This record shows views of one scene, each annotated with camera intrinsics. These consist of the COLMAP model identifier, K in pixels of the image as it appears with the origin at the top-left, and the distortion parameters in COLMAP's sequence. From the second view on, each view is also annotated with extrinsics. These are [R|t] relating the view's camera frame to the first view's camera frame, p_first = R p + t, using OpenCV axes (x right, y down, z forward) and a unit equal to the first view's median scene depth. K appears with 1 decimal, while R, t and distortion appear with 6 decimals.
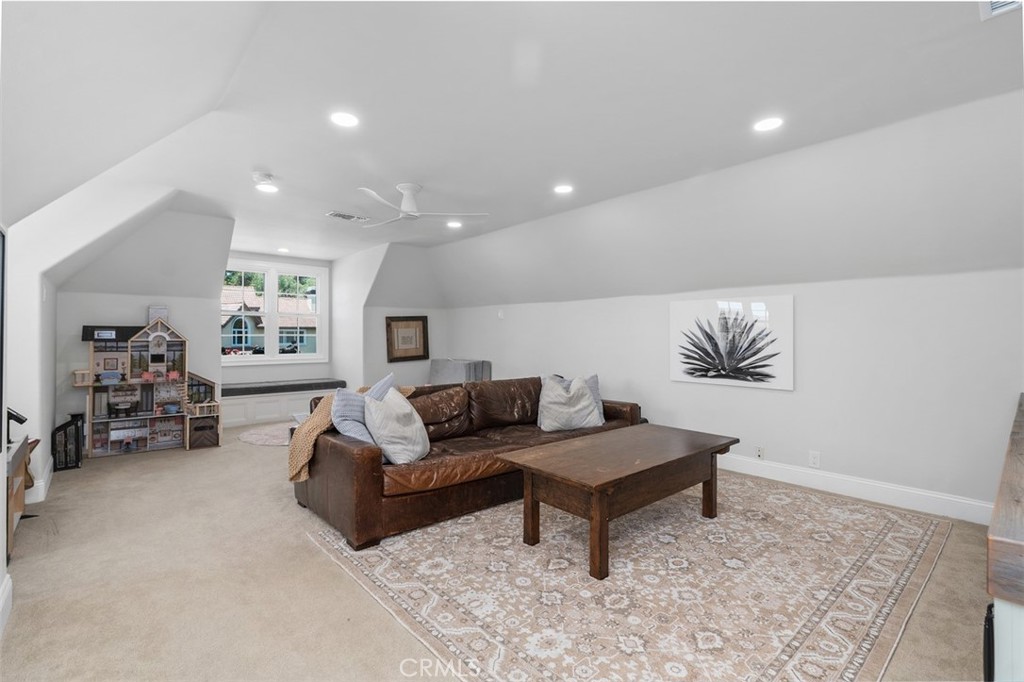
lens RADIAL K [[466.4, 0, 515.2], [0, 466.4, 338.2], [0, 0, 1]] dist [0.011794, -0.001021]
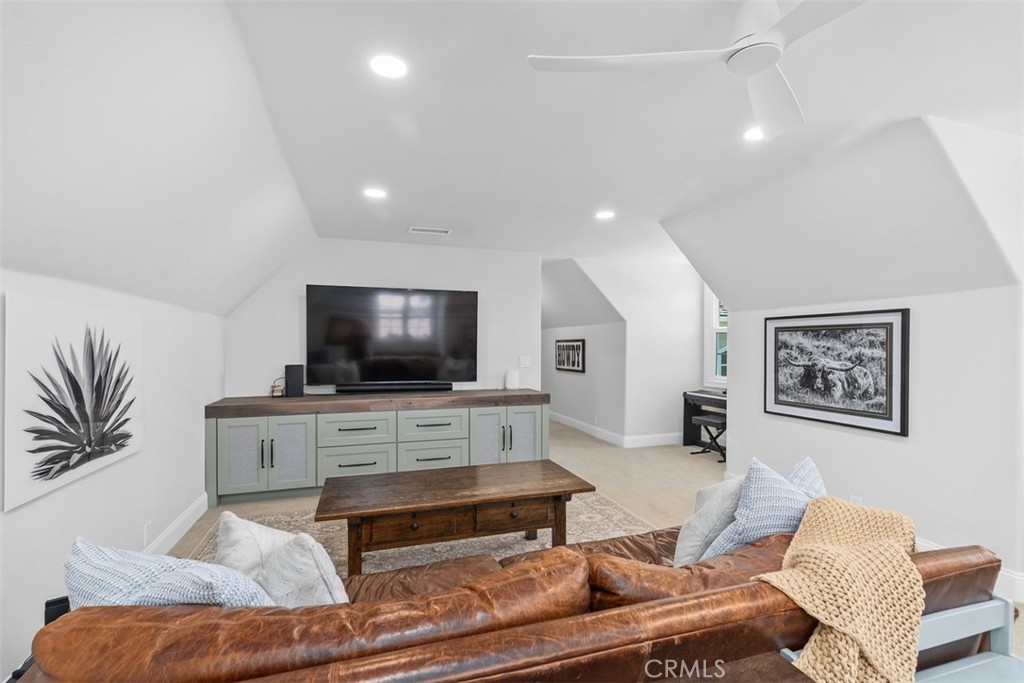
lens RADIAL K [[466.4, 0, 510.9], [0, 466.4, 345.9], [0, 0, 1]] dist [0.011794, -0.001021]
pose [[-0.918355, 0.003724, 0.395740, -0.173591], [0.004920, 0.999986, 0.002006, -0.036857], [-0.395727, 0.003789, -0.918360, 1.249175]]
